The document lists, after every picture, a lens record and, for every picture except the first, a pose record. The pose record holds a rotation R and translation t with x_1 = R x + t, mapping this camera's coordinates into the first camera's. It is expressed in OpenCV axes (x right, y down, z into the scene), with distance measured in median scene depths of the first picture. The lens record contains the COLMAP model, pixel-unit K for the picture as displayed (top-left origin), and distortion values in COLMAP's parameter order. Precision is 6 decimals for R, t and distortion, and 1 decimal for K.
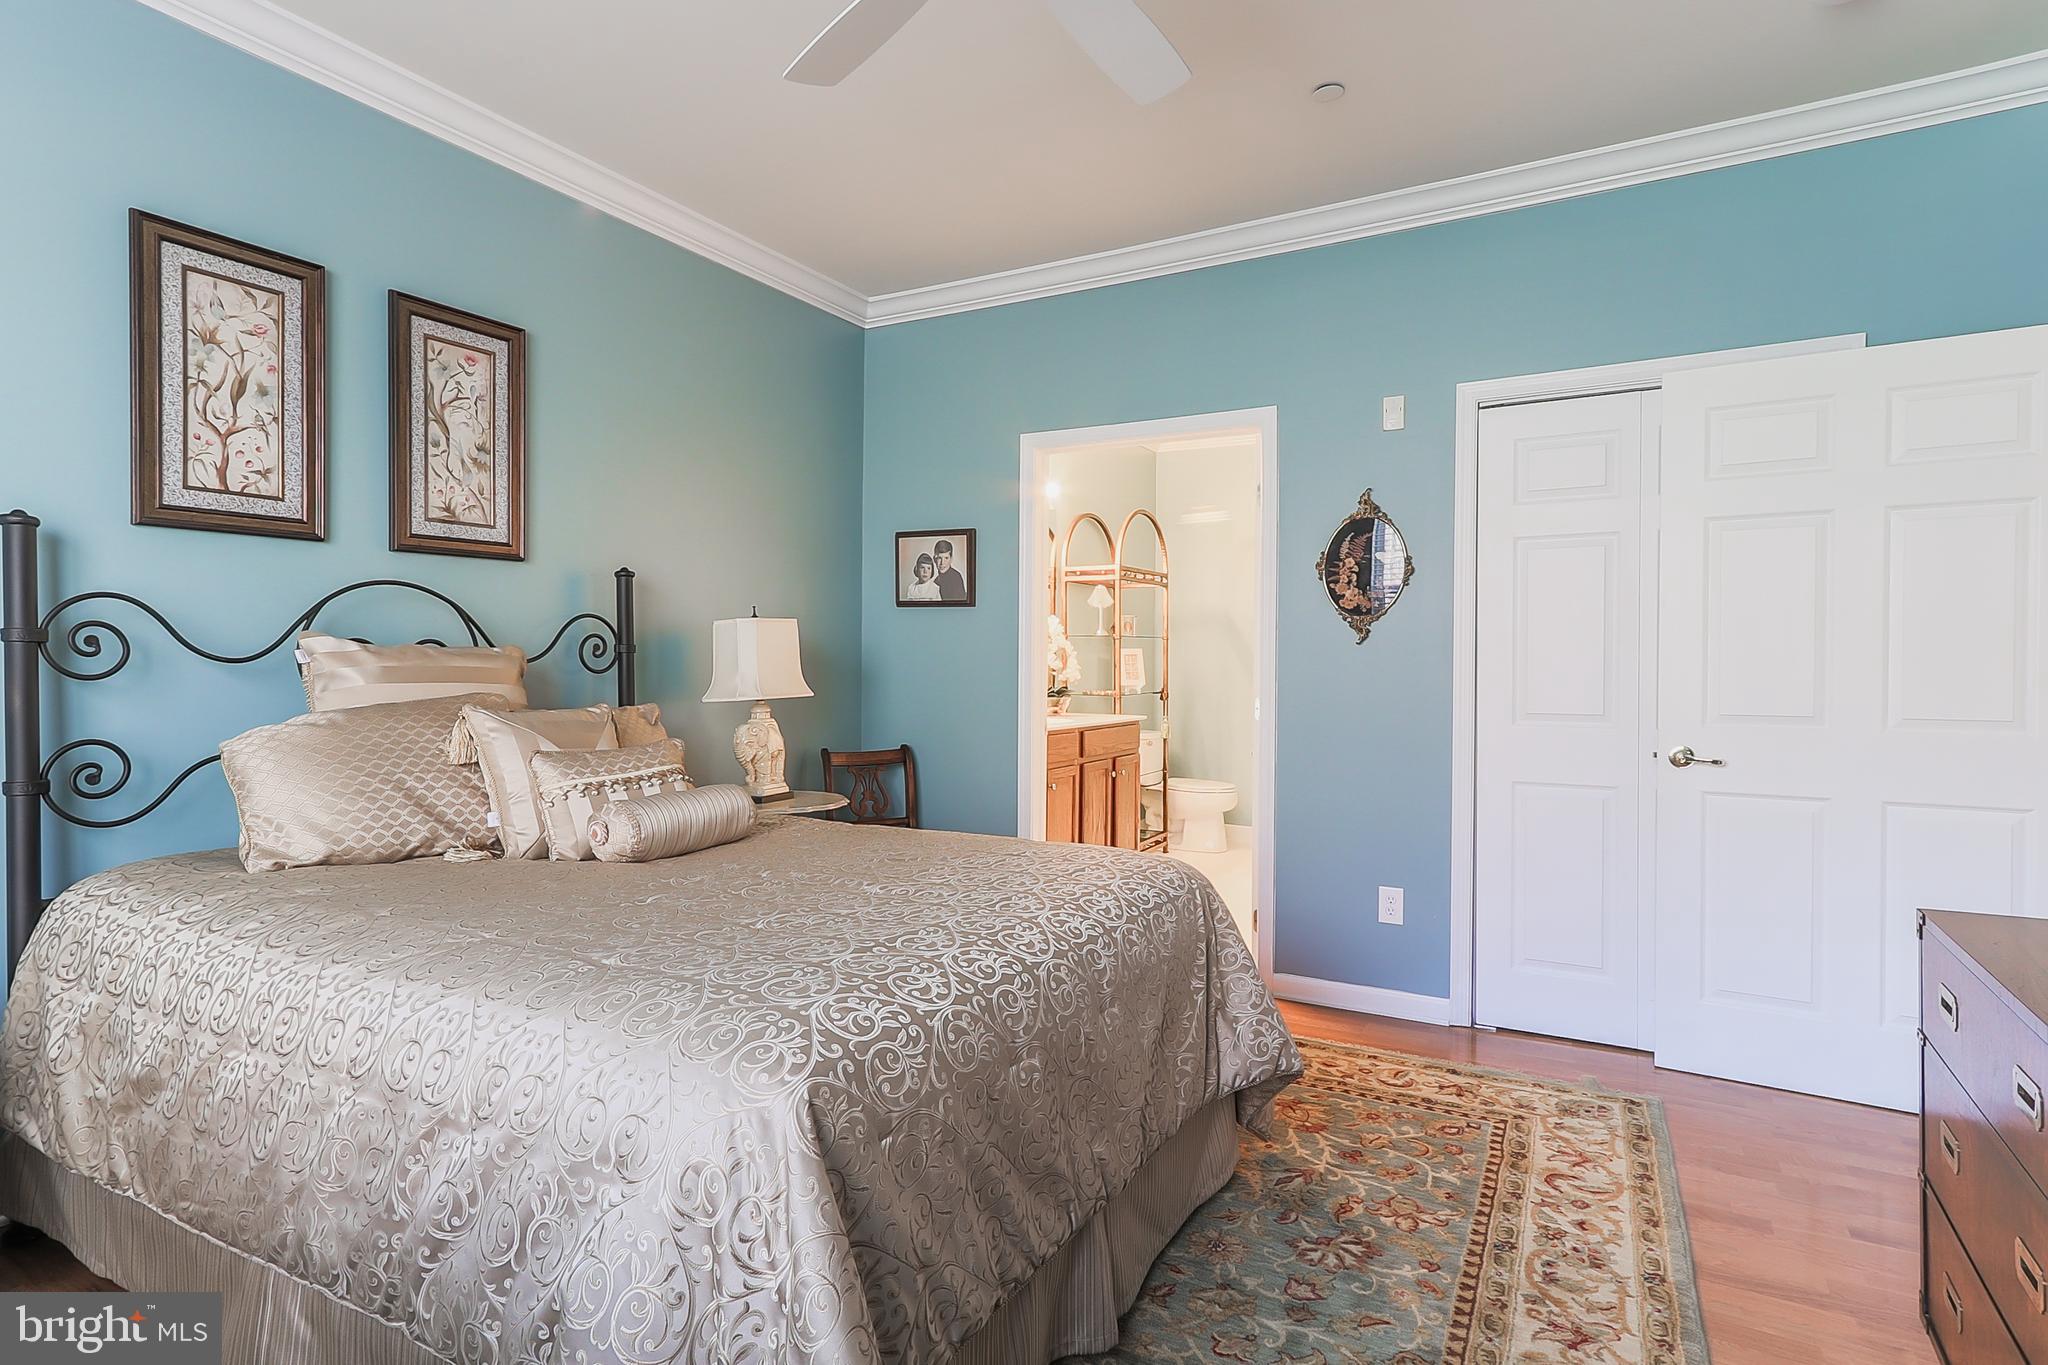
lens RADIAL K [[1074.9, 0, 1027.1], [0, 1074.9, 669.1], [0, 0, 1]] dist [0.013486, 0.002613]
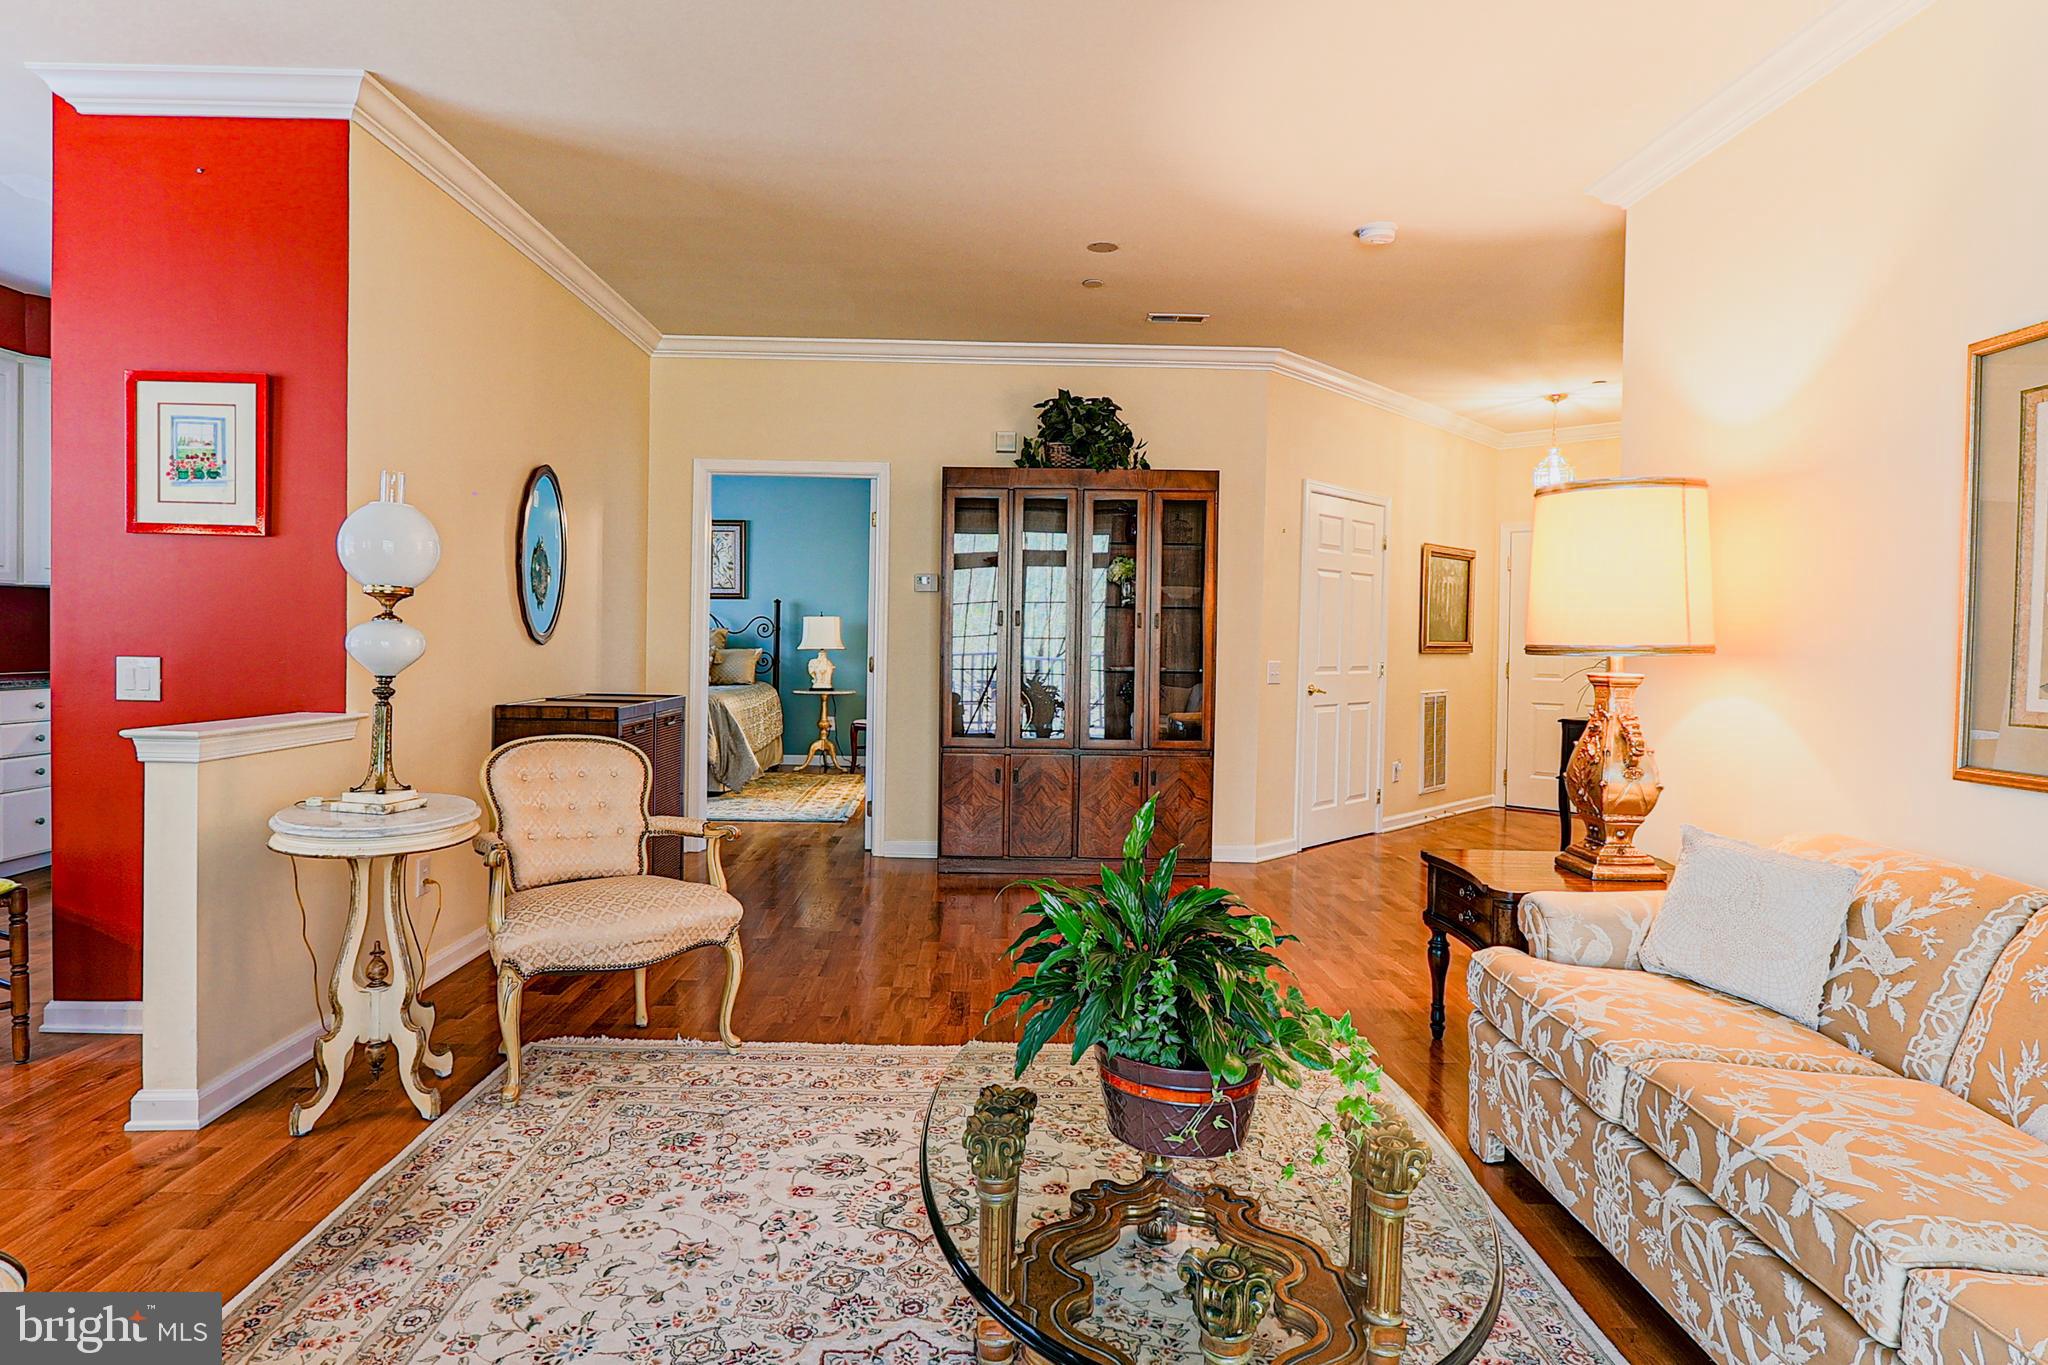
lens RADIAL K [[1128.3, 0, 999.8], [0, 1128.3, 658.1], [0, 0, 1]] dist [-0.003853, 0.002938]
pose [[0.481094, 0.020839, -0.876421, 2.707208], [-0.020622, 0.999710, 0.012450, 0.008783], [0.876427, 0.012084, 0.481384, 0.135543]]
